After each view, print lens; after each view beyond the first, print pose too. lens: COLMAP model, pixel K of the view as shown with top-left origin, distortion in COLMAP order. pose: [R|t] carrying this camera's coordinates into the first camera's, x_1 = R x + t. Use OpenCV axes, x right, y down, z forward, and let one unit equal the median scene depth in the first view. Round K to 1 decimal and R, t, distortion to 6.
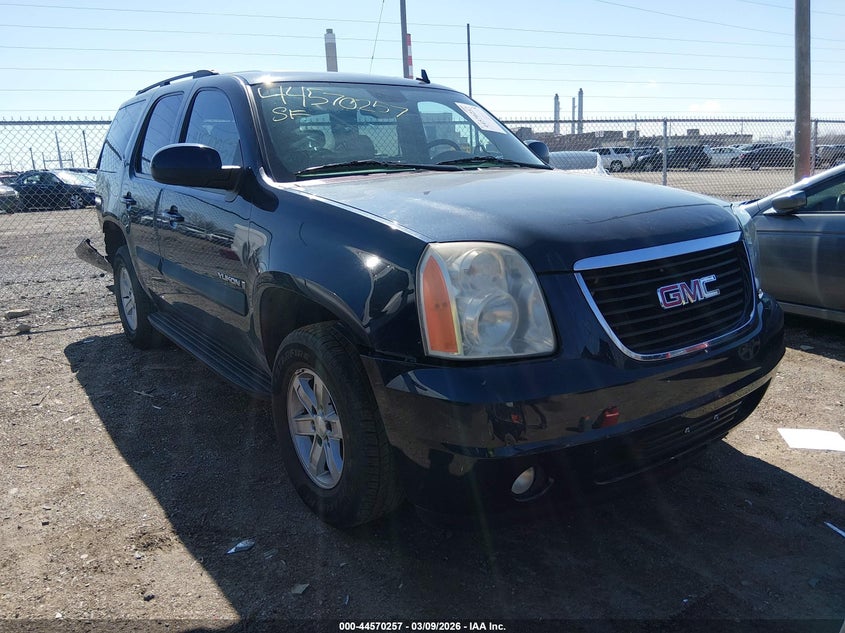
lens RADIAL K [[689.8, 0, 422.5], [0, 689.8, 316.5], [0, 0, 1]] dist [0.003330, 0.002257]
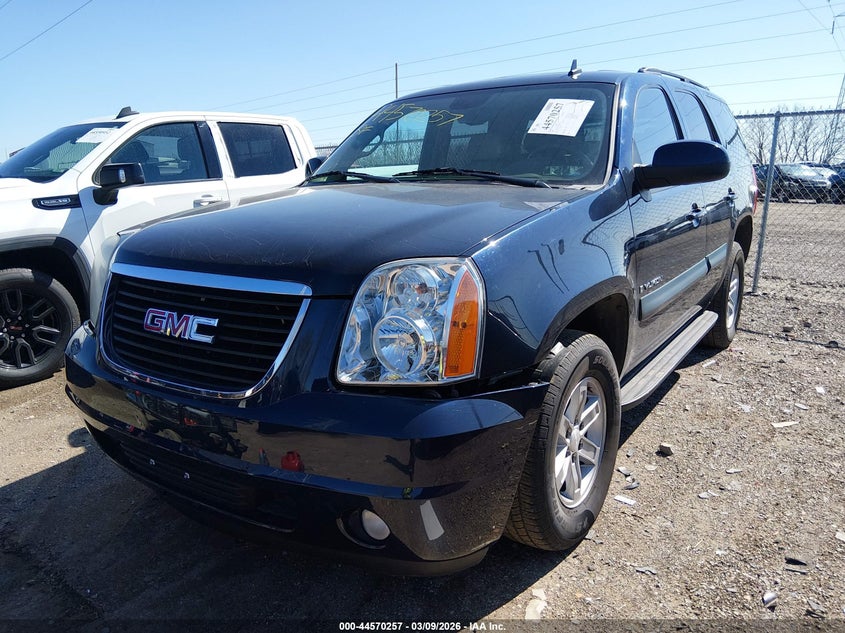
lens RADIAL K [[689.8, 0, 422.5], [0, 689.8, 316.5], [0, 0, 1]] dist [0.003330, 0.002257]
pose [[0.340492, 0.236993, -0.909890, 0.940380], [-0.219987, 0.960933, 0.167967, -0.192611], [0.914150, 0.142973, 0.379326, 0.668417]]
